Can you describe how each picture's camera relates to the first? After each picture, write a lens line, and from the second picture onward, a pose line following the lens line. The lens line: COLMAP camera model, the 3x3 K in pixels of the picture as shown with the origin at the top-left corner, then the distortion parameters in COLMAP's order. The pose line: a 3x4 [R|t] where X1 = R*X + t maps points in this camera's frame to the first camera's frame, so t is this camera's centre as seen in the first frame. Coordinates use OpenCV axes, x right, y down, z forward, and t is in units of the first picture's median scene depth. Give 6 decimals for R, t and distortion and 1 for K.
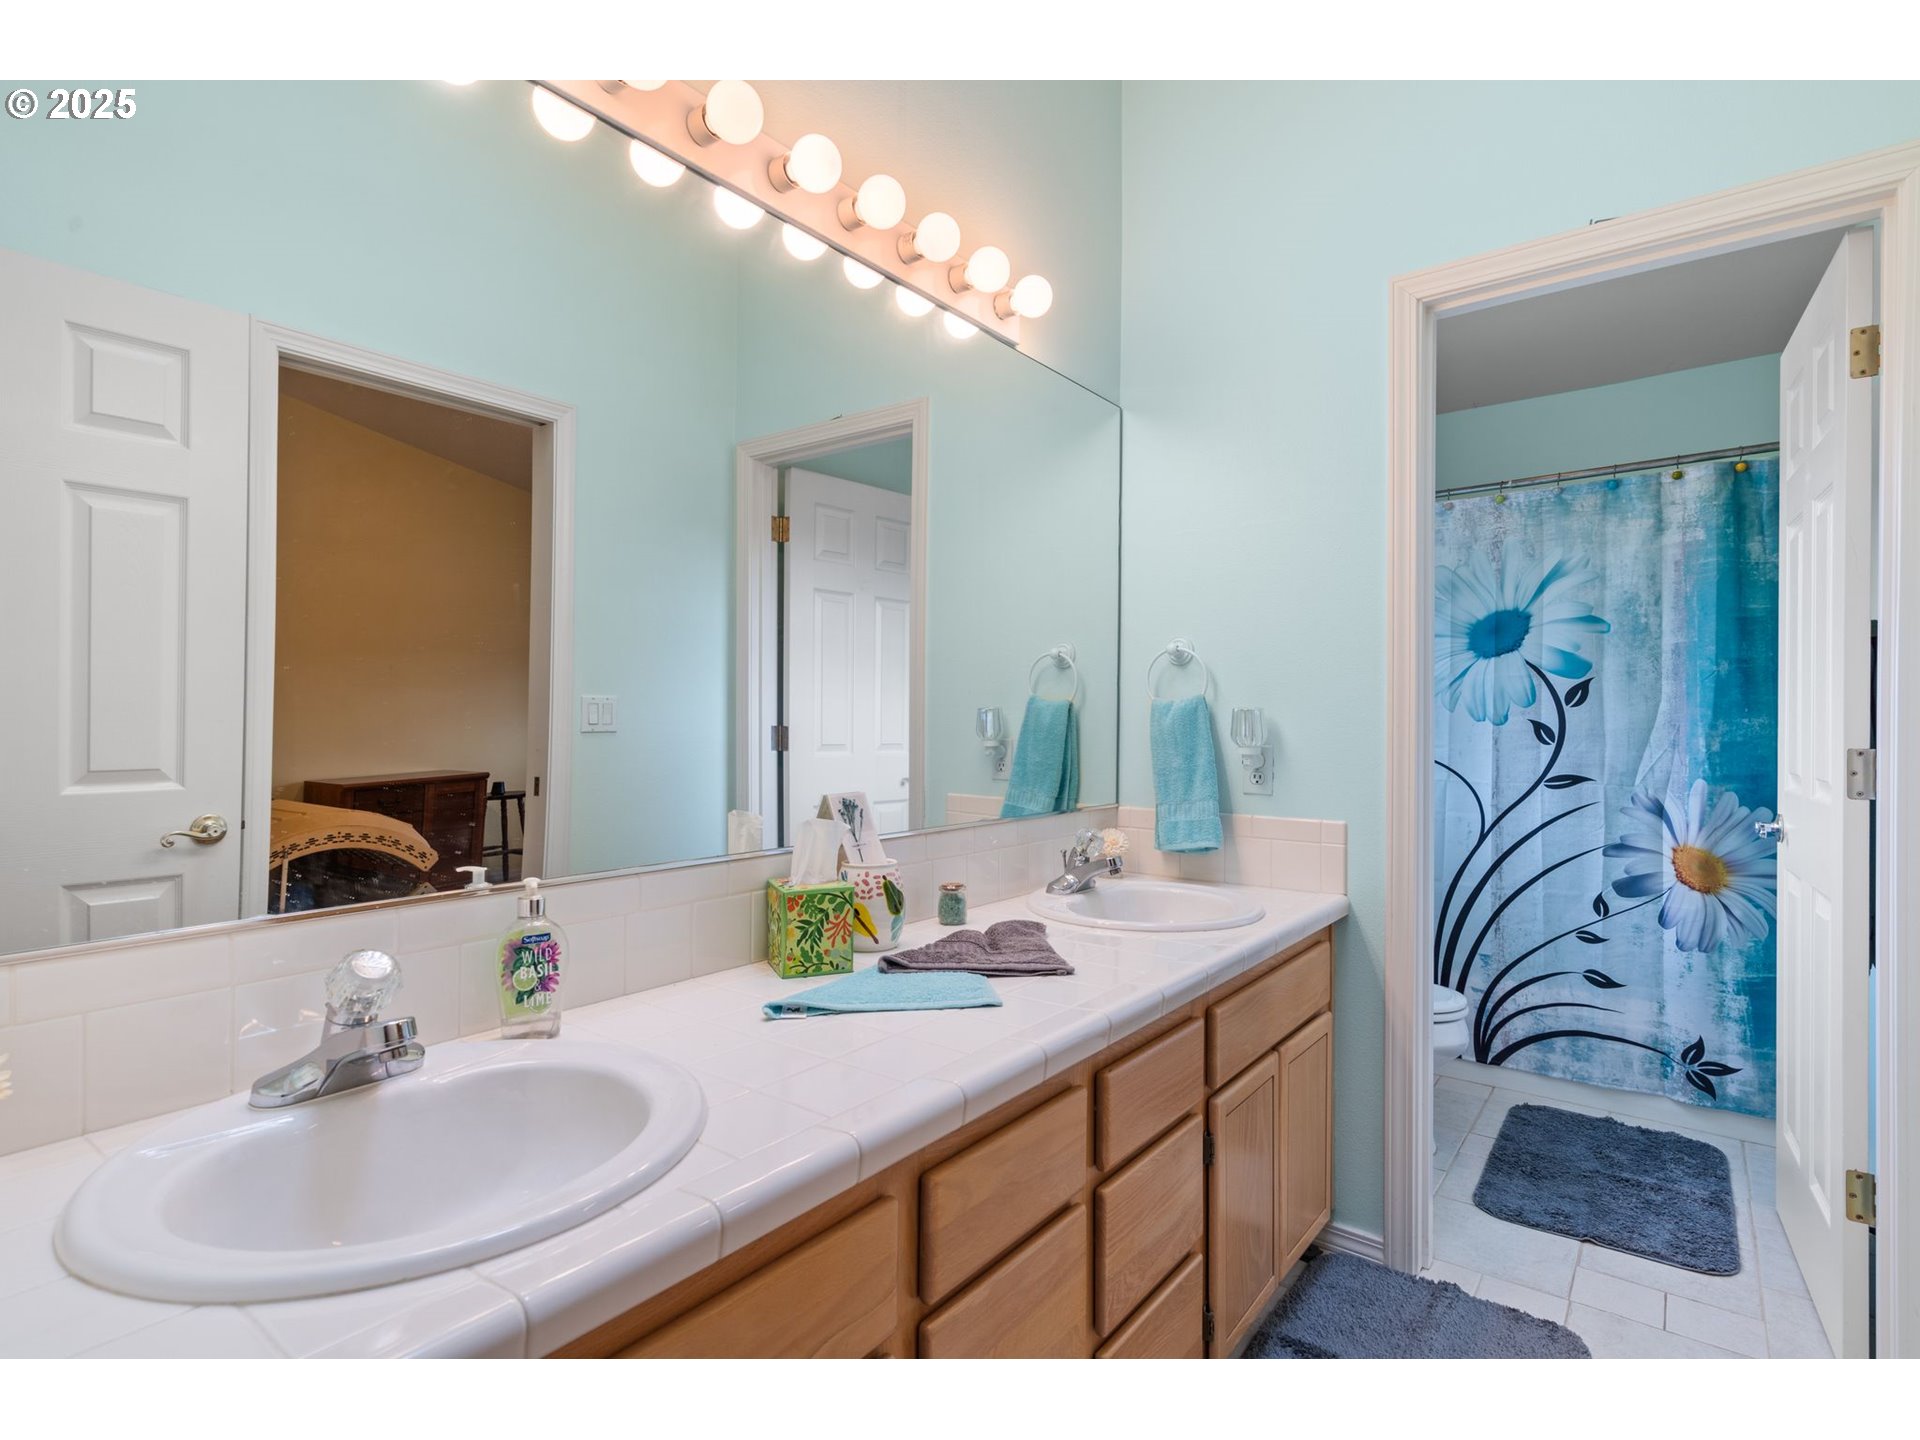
lens RADIAL K [[861.8, 0, 966.4], [0, 861.8, 722.3], [0, 0, 1]] dist [0.003004, 0.000267]
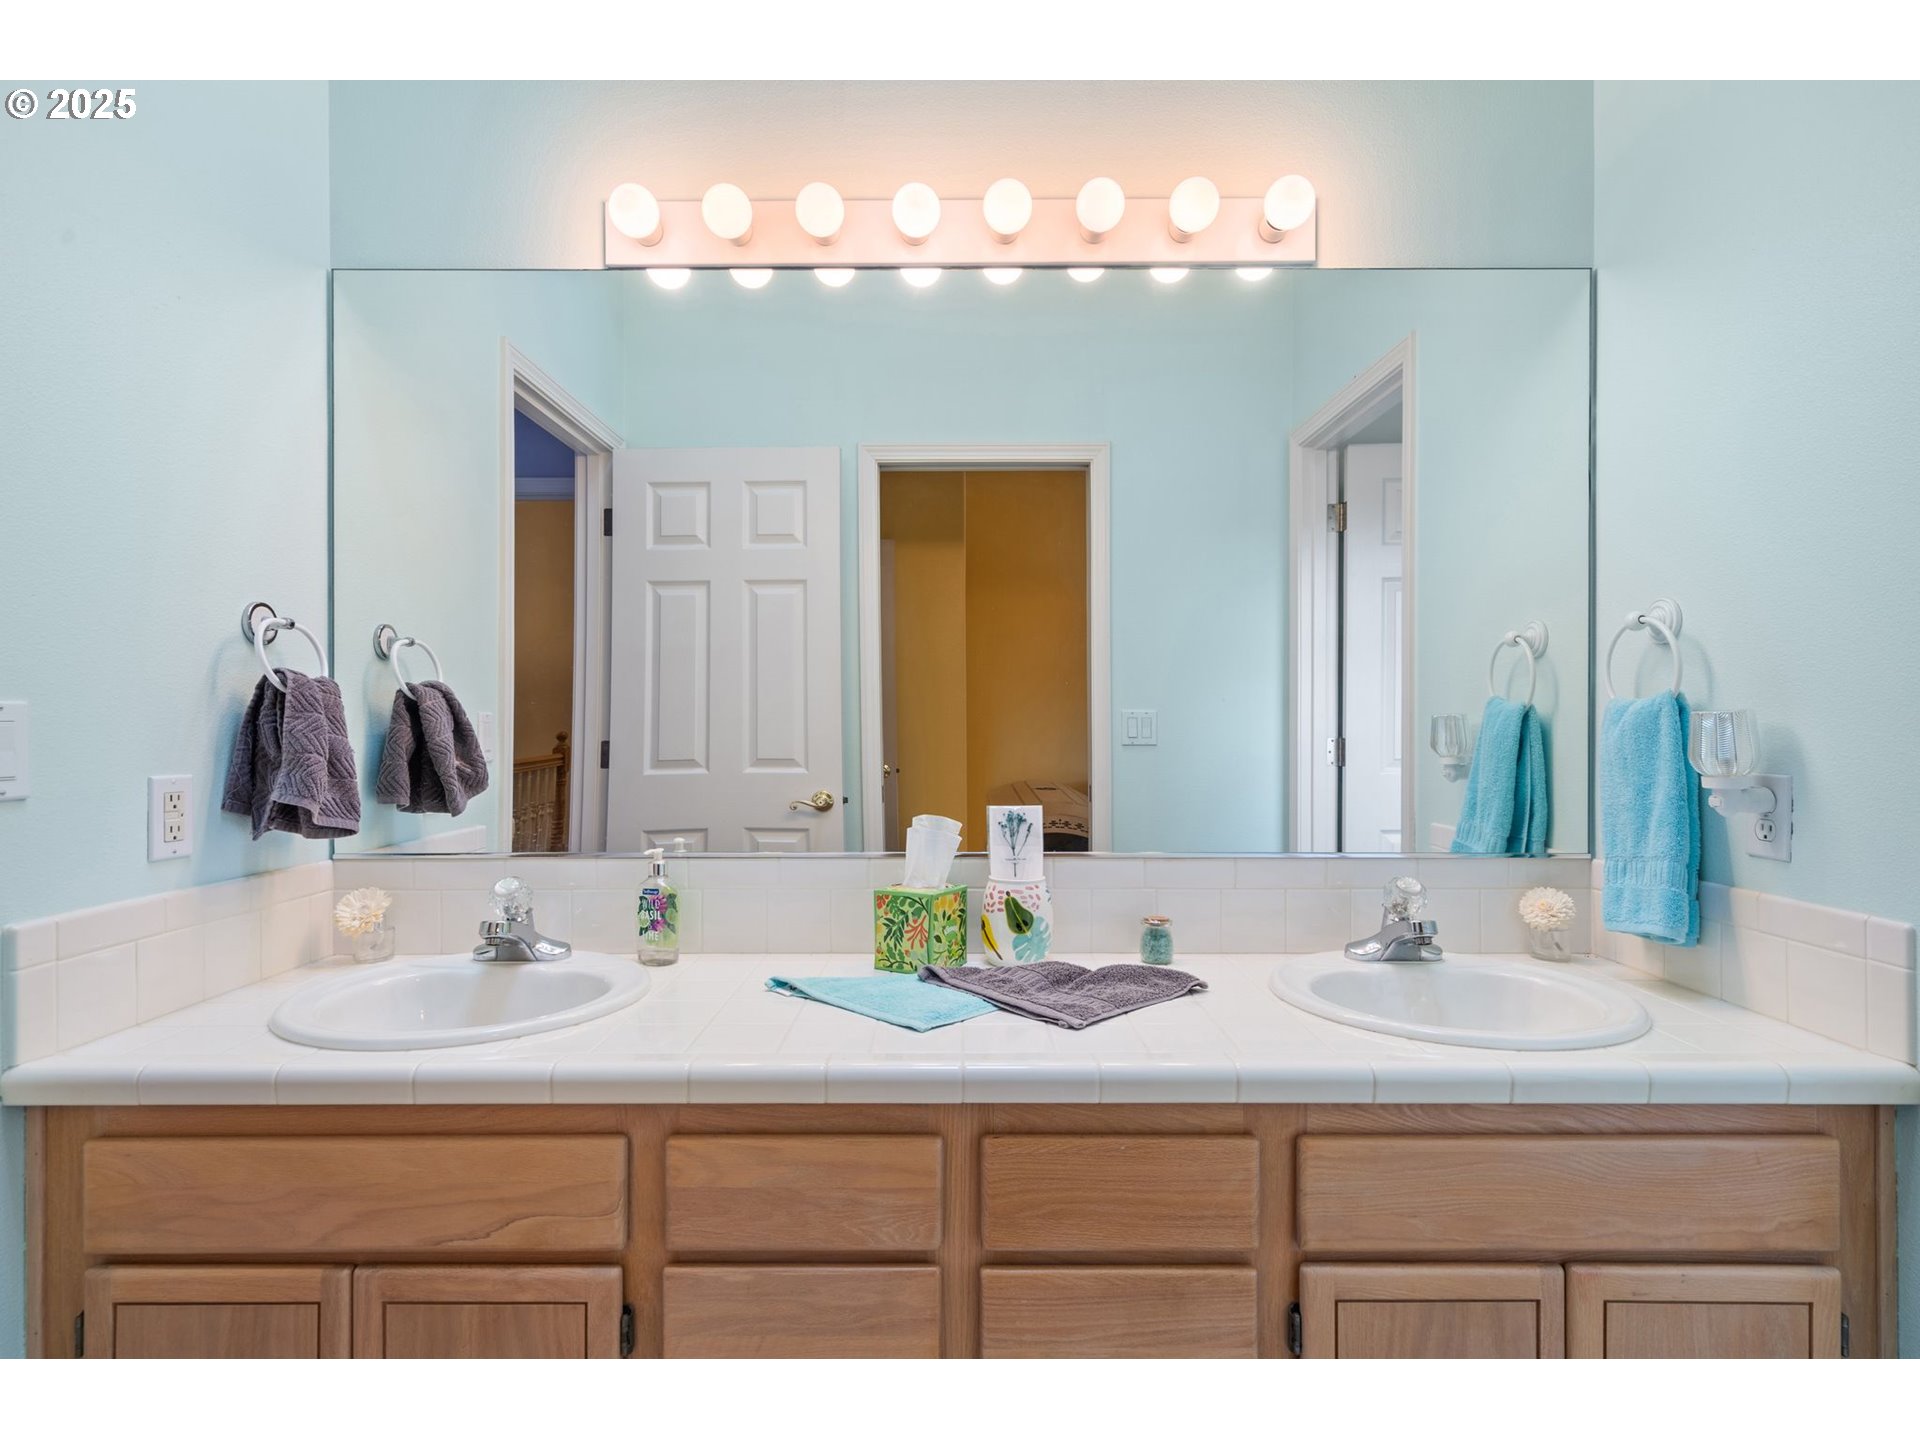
lens RADIAL K [[861.8, 0, 966.4], [0, 861.8, 722.3], [0, 0, 1]] dist [0.003004, 0.000267]
pose [[0.677625, 0.000257, -0.735408, 0.535763], [-0.000785, 1.000000, -0.000374, -0.014603], [0.735407, 0.000831, 0.677625, 0.261945]]
